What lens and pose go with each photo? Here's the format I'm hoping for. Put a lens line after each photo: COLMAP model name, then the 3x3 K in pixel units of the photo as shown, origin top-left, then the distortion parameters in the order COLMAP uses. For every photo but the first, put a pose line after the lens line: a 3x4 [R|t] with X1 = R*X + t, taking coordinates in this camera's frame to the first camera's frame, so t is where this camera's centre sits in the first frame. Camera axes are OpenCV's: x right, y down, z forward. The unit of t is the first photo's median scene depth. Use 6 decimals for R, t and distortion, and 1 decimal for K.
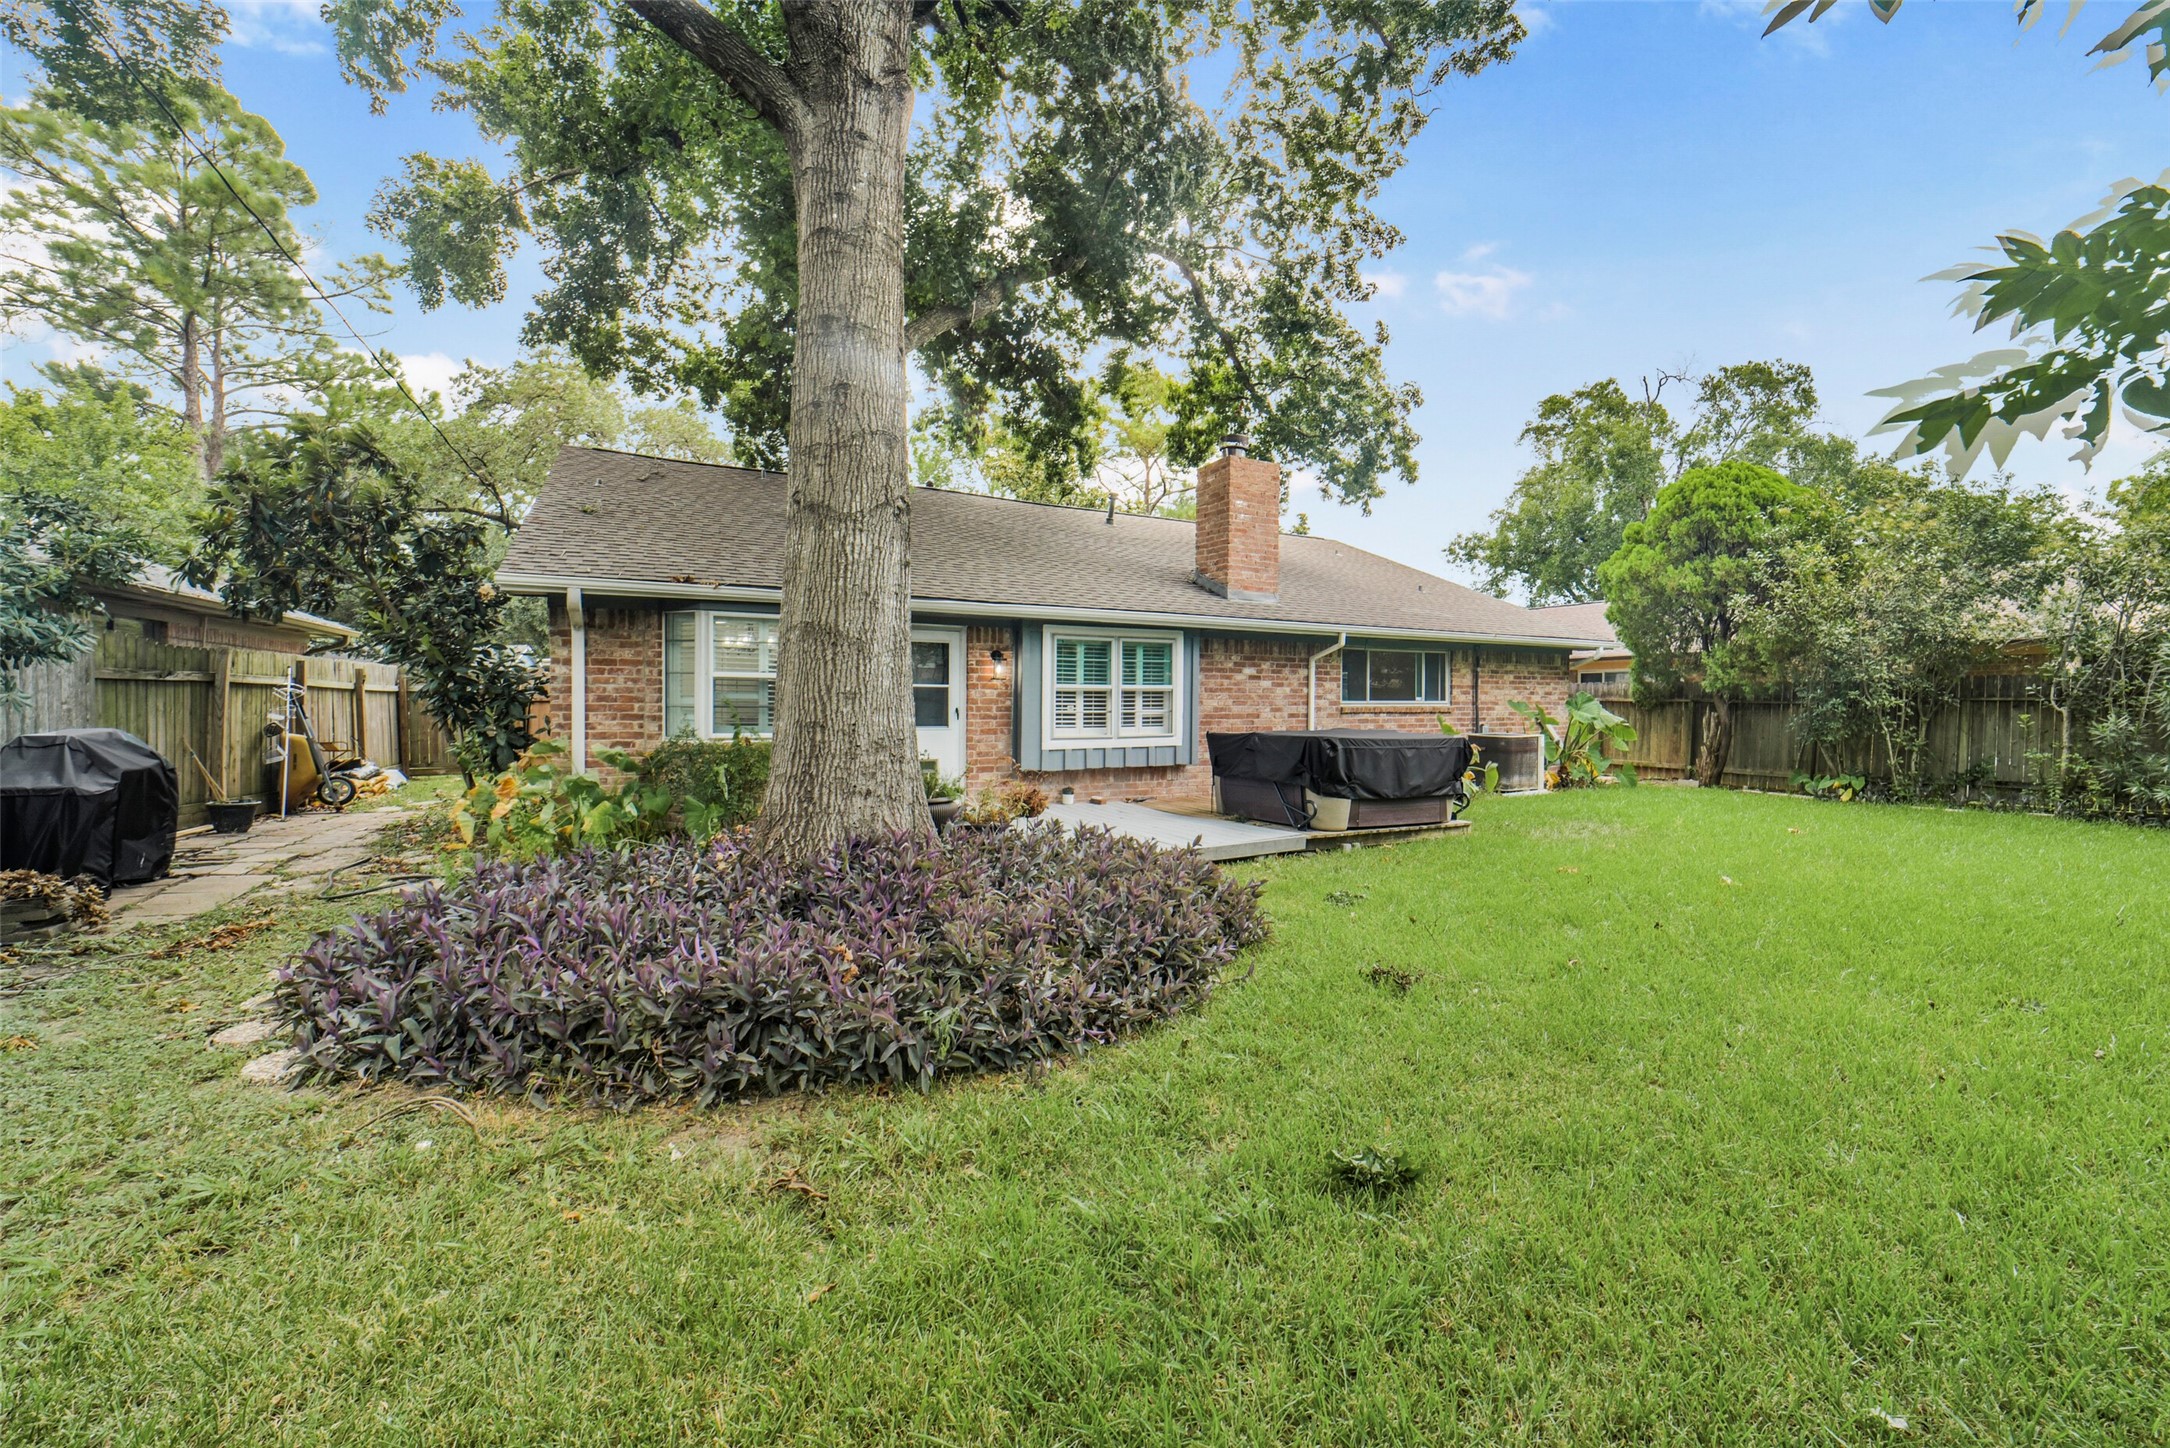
lens RADIAL K [[860.9, 0, 1098.0], [0, 860.9, 708.7], [0, 0, 1]] dist [-0.037524, 0.008090]
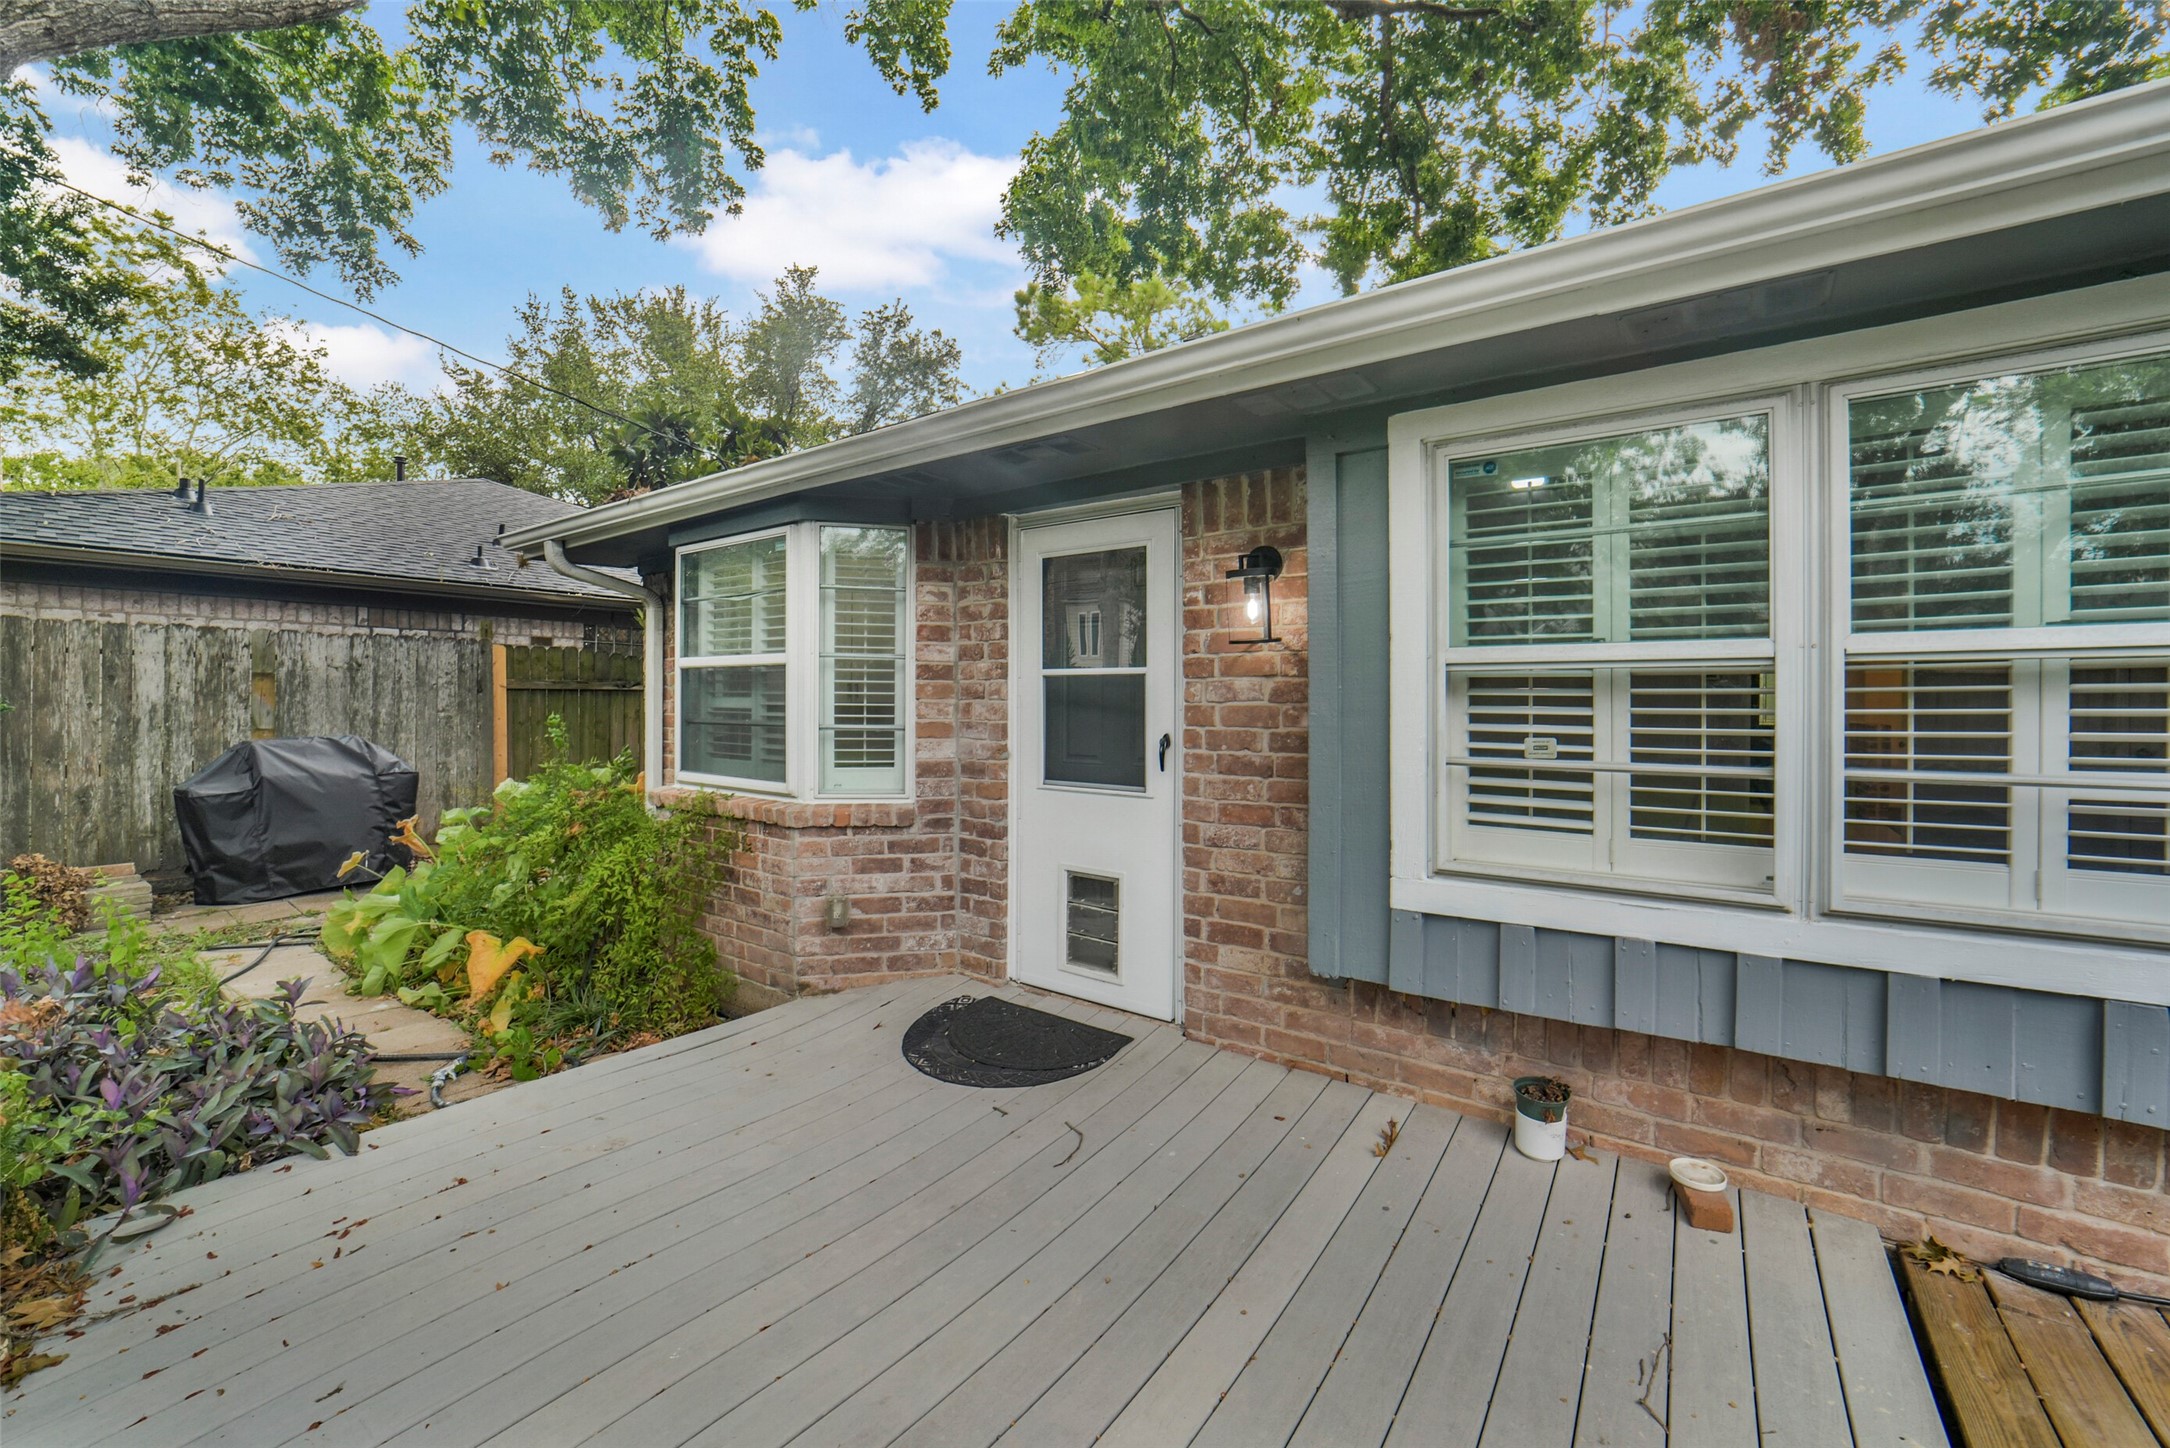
lens RADIAL K [[860.9, 0, 1095.0], [0, 860.9, 702.3], [0, 0, 1]] dist [-0.037524, 0.008090]
pose [[0.445082, -0.001341, -0.895489, 0.113688], [-0.005996, 0.999972, -0.004478, -0.011130], [0.895470, 0.007362, 0.445062, 0.751580]]
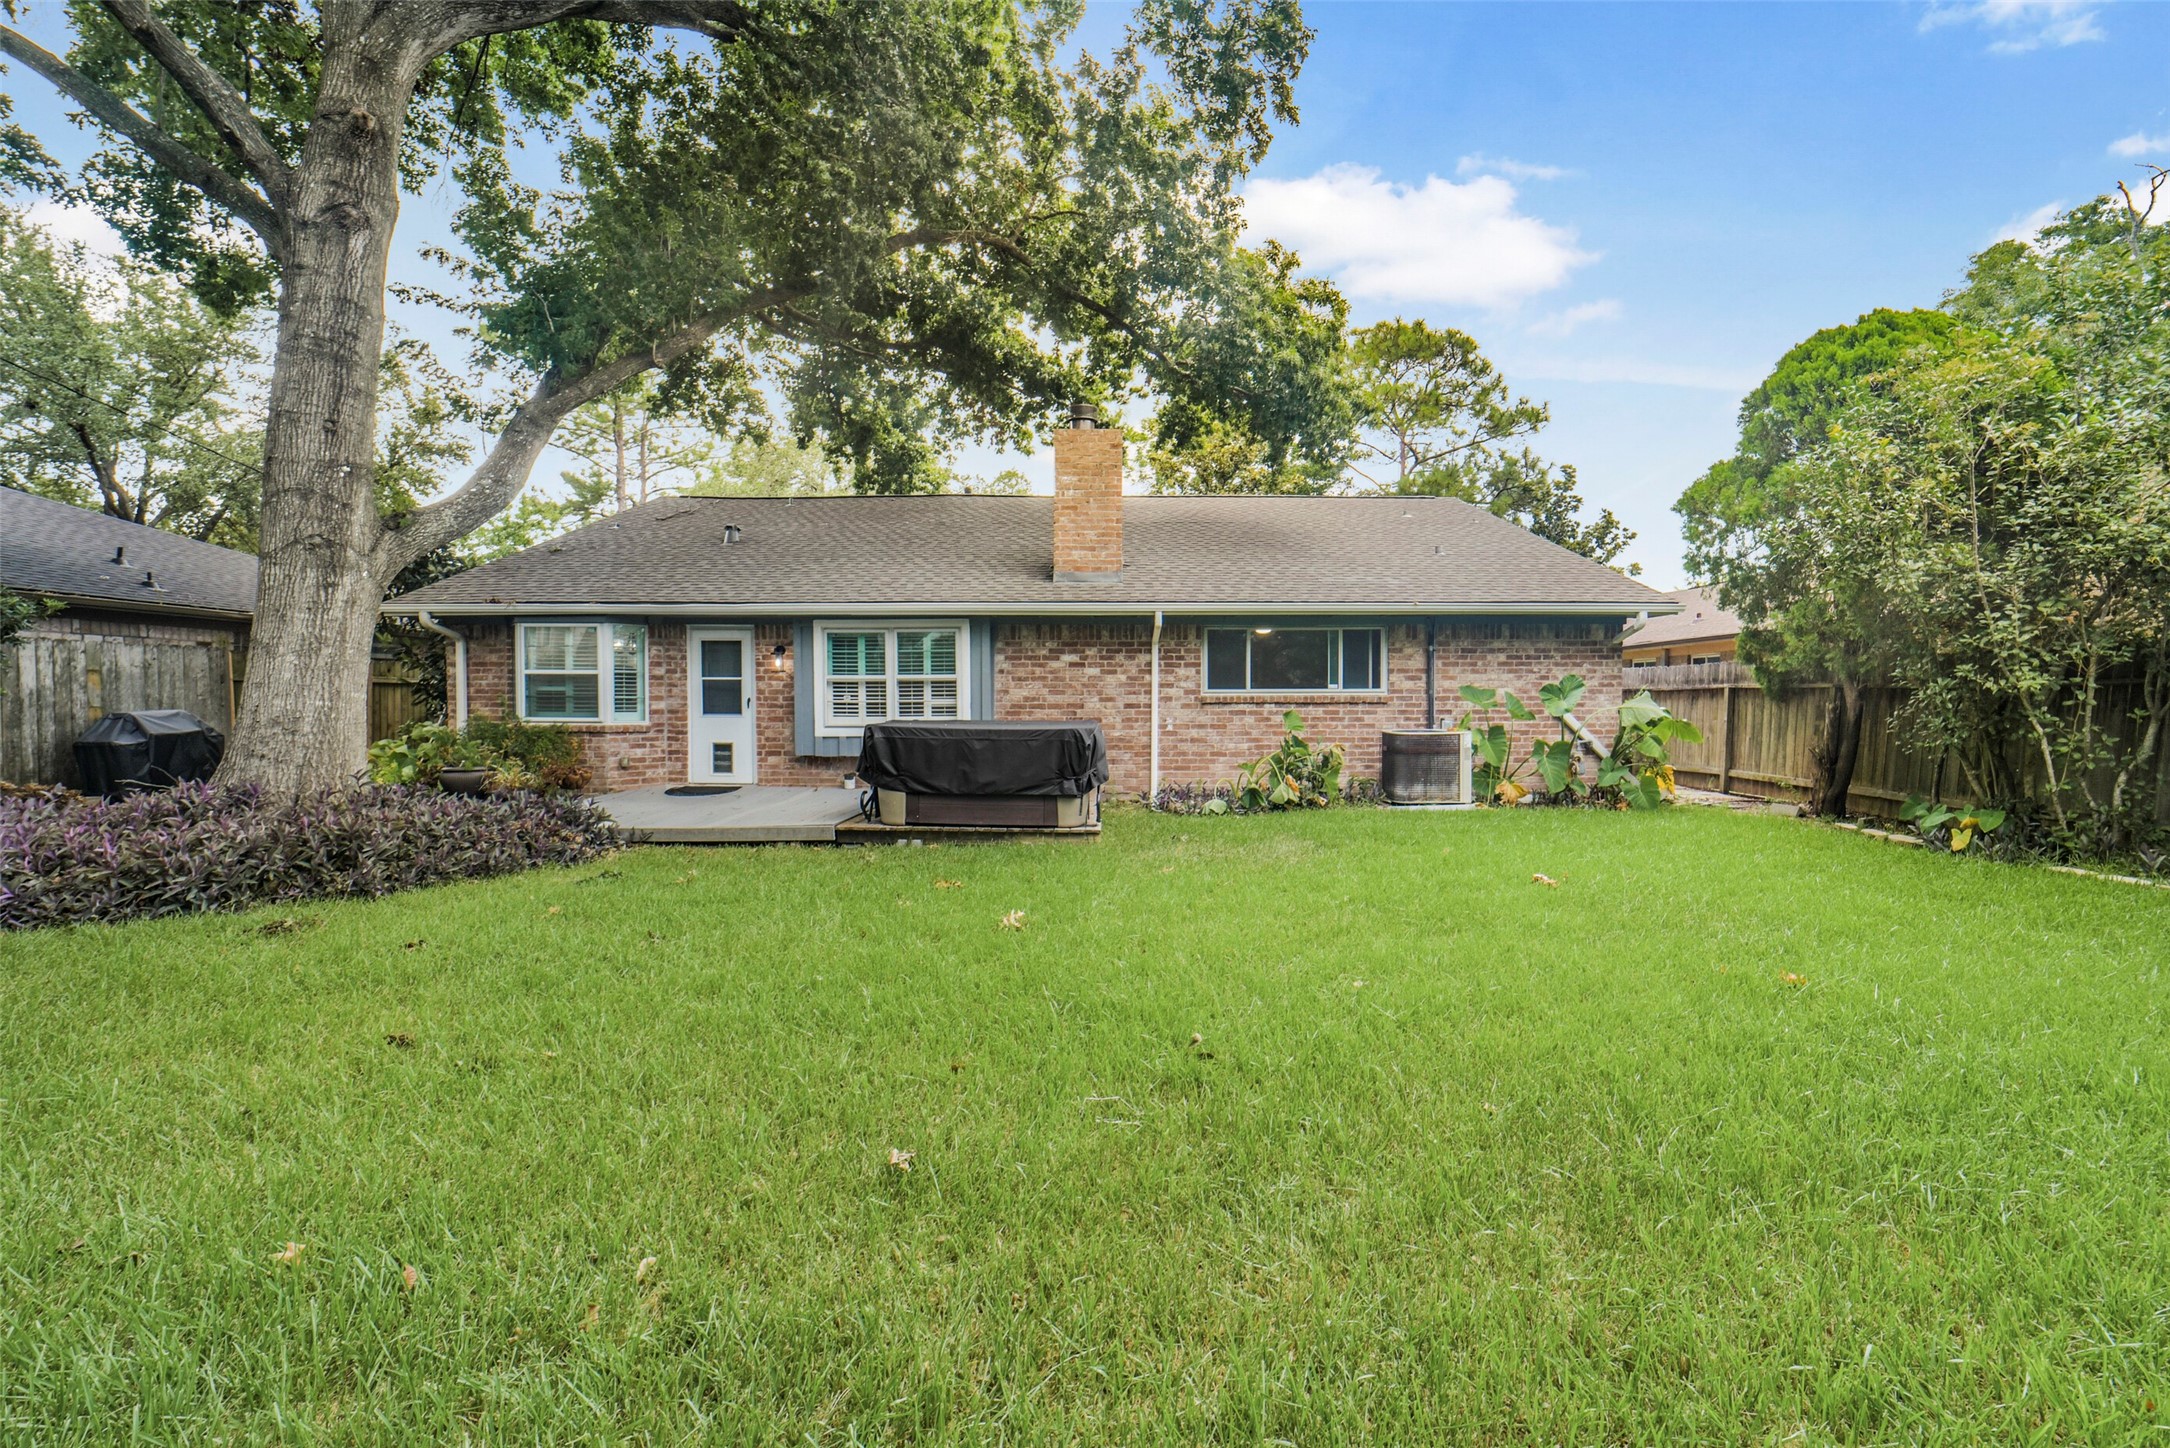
lens RADIAL K [[860.9, 0, 1095.9], [0, 860.9, 714.3], [0, 0, 1]] dist [-0.037524, 0.008090]
pose [[0.880890, 0.004584, -0.473299, 0.698331], [0.000436, 0.999945, 0.010496, 0.008155], [0.473321, -0.009453, 0.880839, 0.206551]]
